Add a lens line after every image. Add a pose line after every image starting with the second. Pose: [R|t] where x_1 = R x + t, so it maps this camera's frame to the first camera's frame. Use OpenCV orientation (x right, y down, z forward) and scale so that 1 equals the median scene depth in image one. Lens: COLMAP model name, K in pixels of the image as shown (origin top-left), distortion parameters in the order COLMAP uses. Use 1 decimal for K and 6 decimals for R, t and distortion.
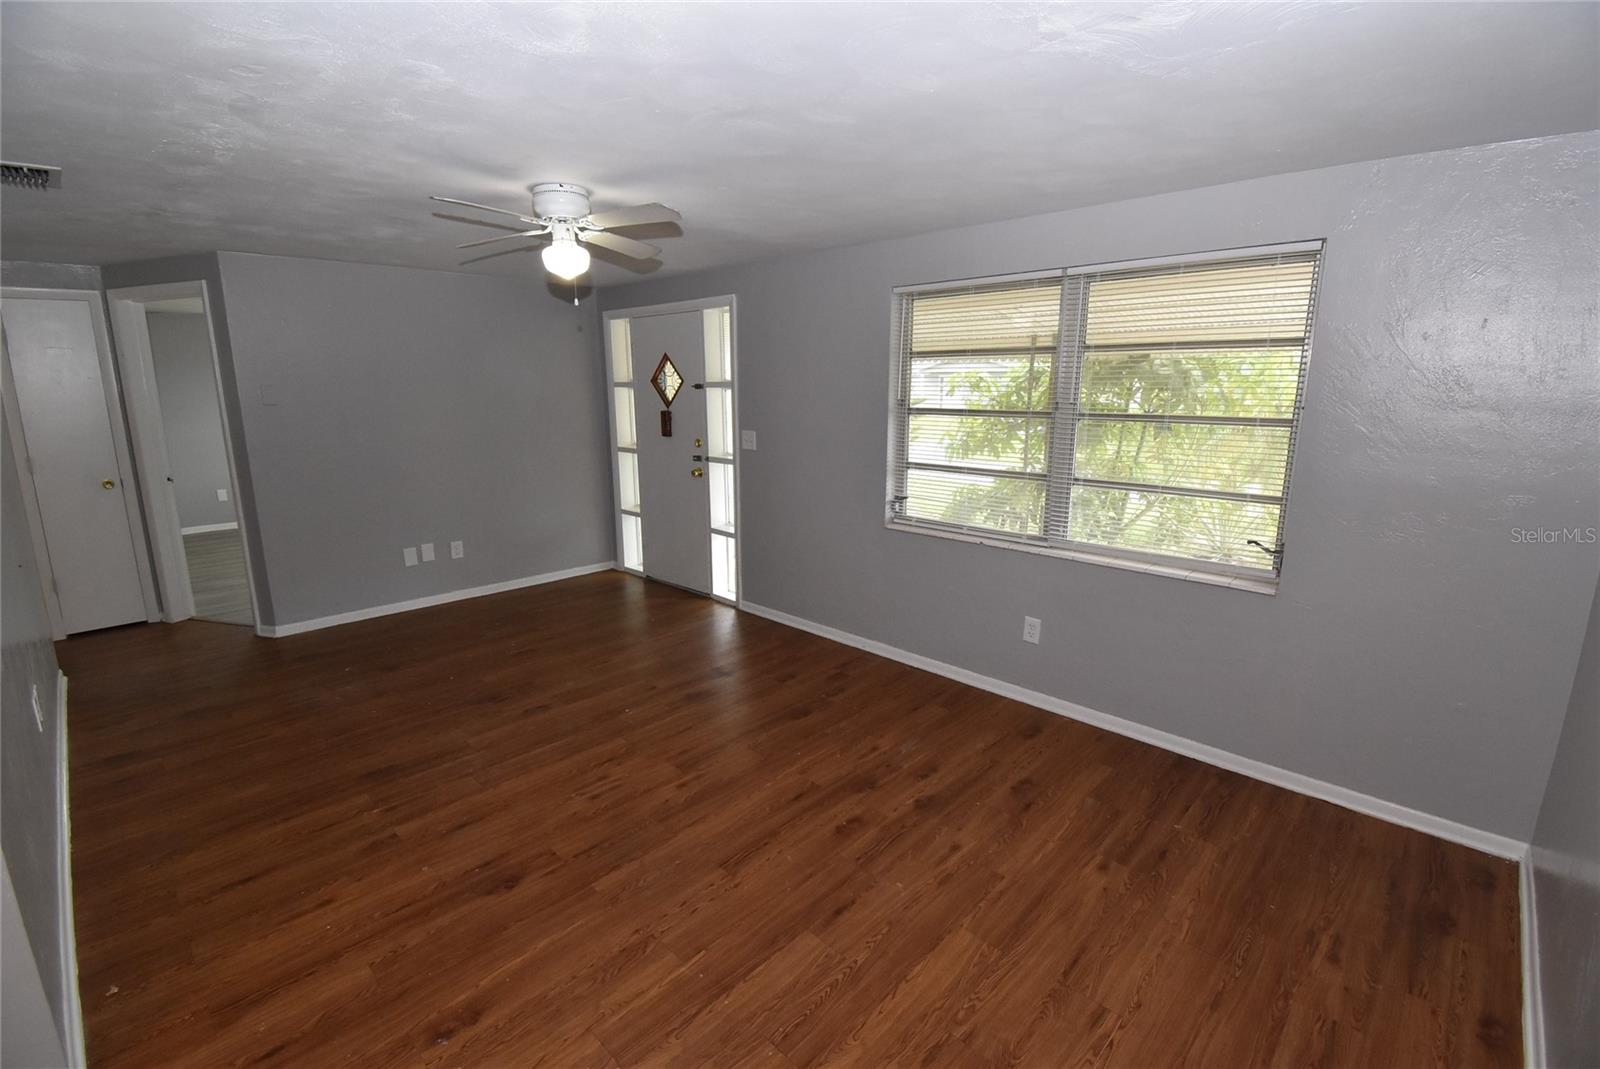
lens RADIAL K [[704.0, 0, 801.4], [0, 704.0, 536.6], [0, 0, 1]] dist [0.022921, -0.028138]
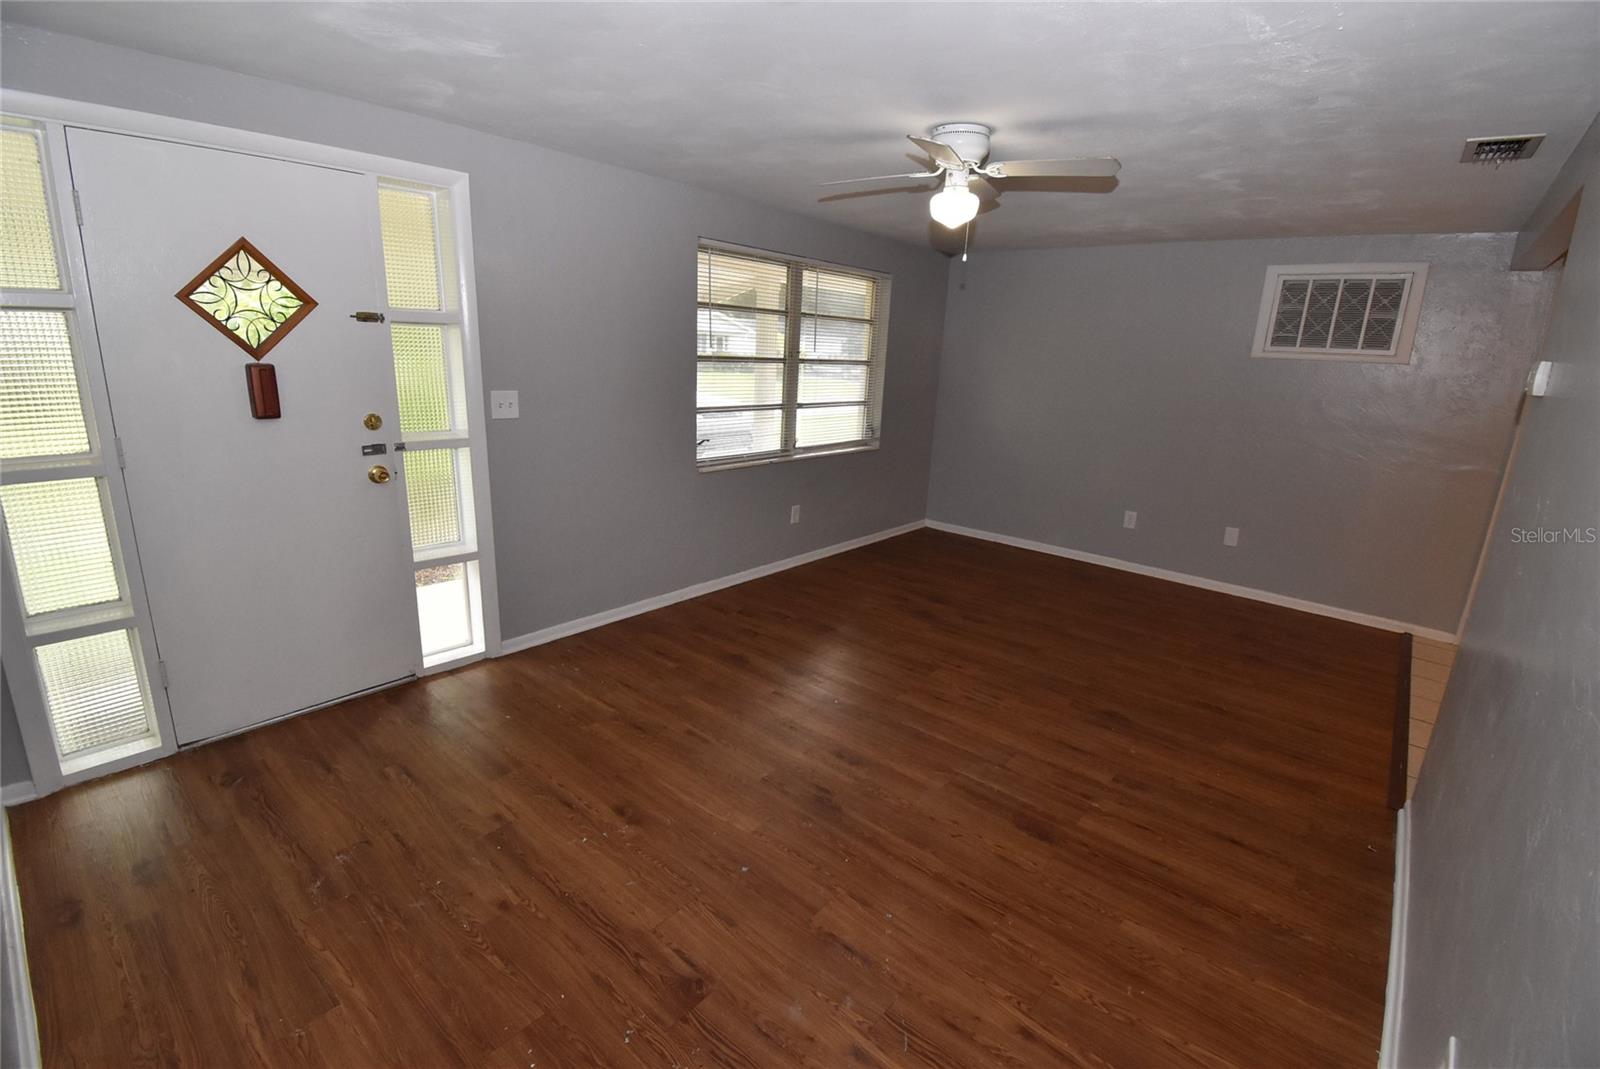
lens RADIAL K [[704.0, 0, 801.4], [0, 704.0, 536.6], [0, 0, 1]] dist [0.022921, -0.028138]
pose [[-0.054319, -0.264228, 0.962929, -1.093596], [0.166981, 0.948370, 0.269652, -0.213183], [-0.984463, 0.175438, -0.007393, 1.043646]]
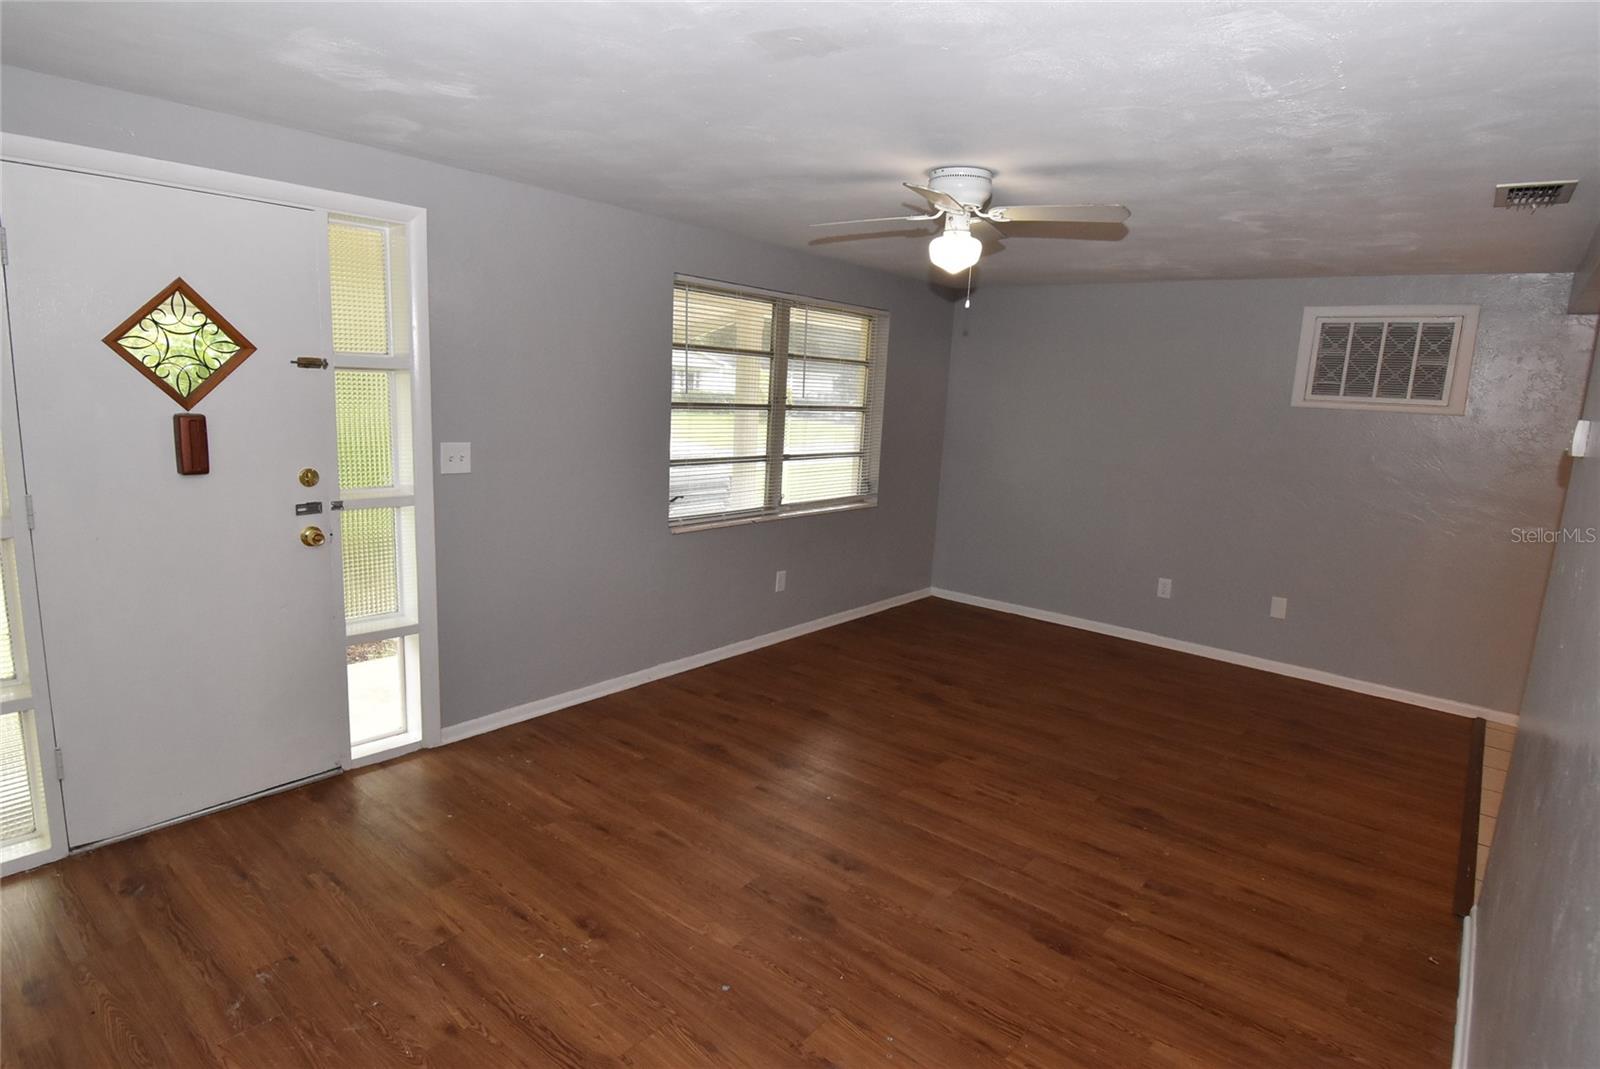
lens RADIAL K [[842.6, 0, 801.2], [0, 842.6, 539.4], [0, 0, 1]] dist [0.019032, -0.028249]
pose [[-0.072404, -0.186408, 0.979801, -1.147693], [0.160892, 0.967330, 0.195925, -0.229181], [-0.984313, 0.171828, -0.040047, 1.048815]]
